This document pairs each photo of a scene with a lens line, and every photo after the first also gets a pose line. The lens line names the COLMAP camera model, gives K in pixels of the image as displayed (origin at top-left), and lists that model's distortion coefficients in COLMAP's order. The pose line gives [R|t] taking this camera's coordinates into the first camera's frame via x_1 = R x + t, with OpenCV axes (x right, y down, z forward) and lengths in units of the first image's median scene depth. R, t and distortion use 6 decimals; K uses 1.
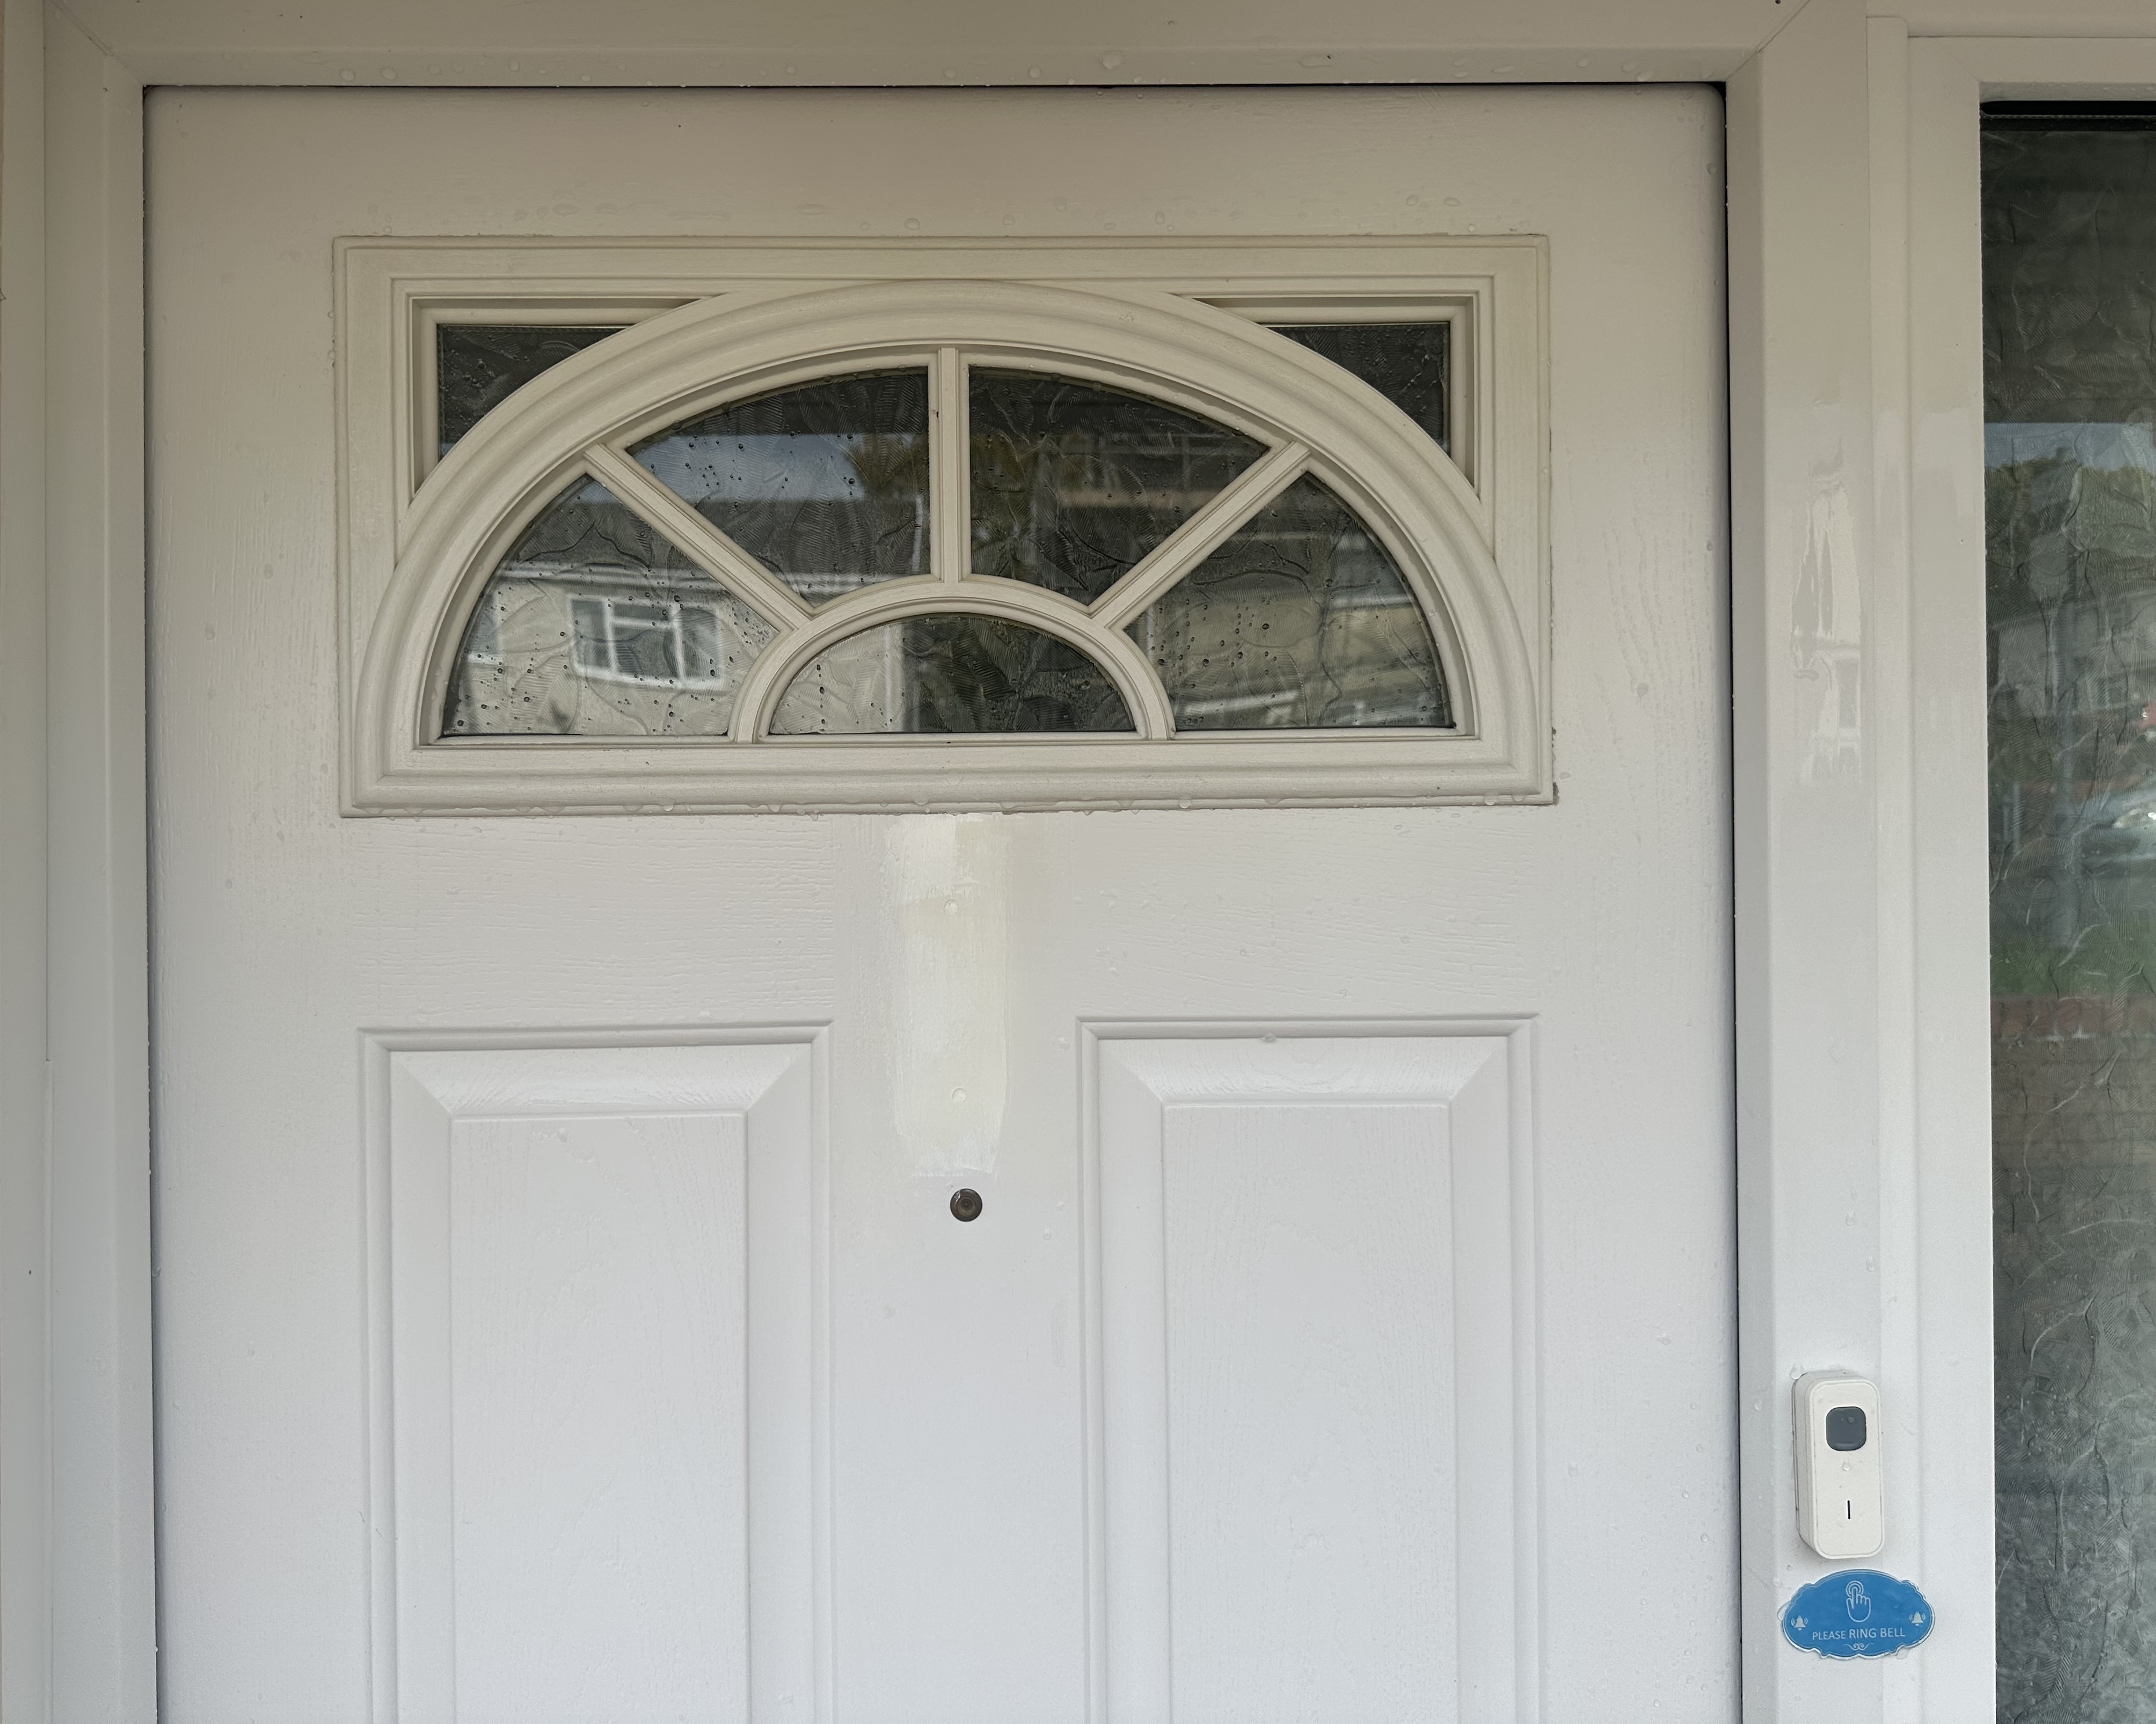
lens RADIAL K [[1678.8, 0, 1075.5], [0, 1678.8, 862.8], [0, 0, 1]] dist [-0.005623, -0.012131]
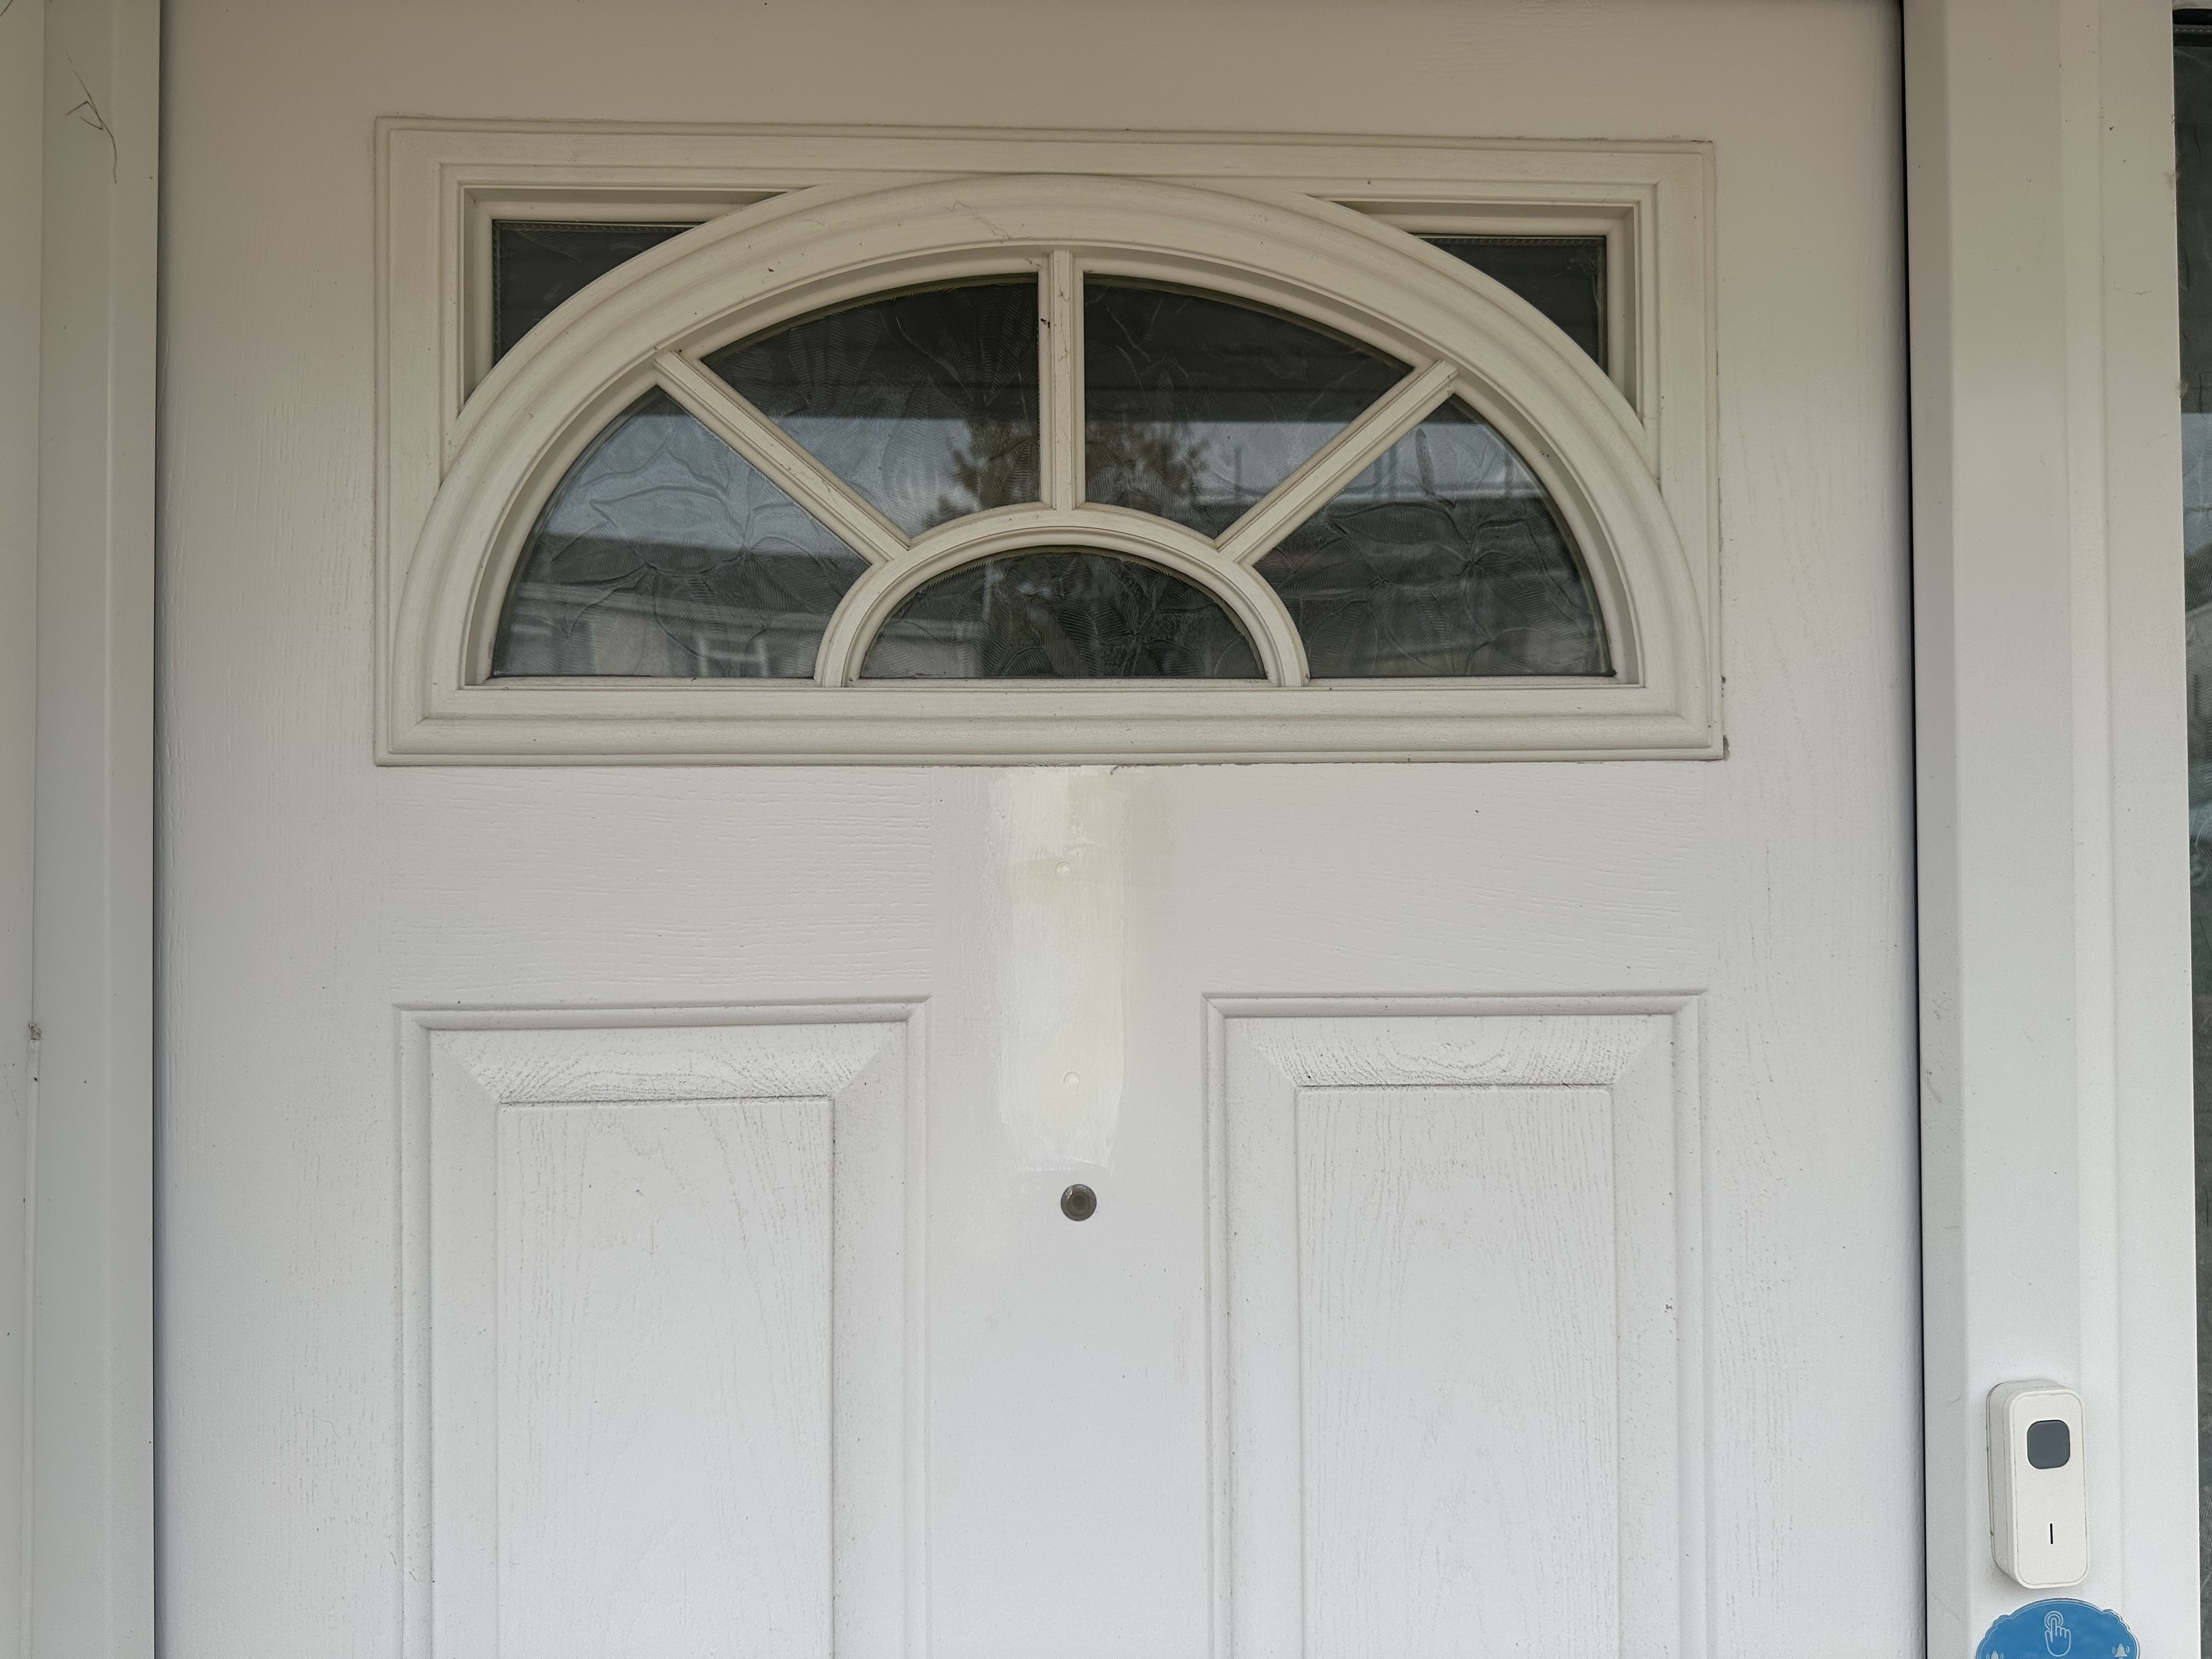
lens RADIAL K [[1542.3, 0, 1110.5], [0, 1542.3, 831.5], [0, 0, 1]] dist [-0.015840, -0.011368]
pose [[0.999549, 0.004111, 0.029763, -0.073090], [-0.003694, 0.999894, -0.014080, 0.017156], [-0.029818, 0.013964, 0.999458, 0.175210]]
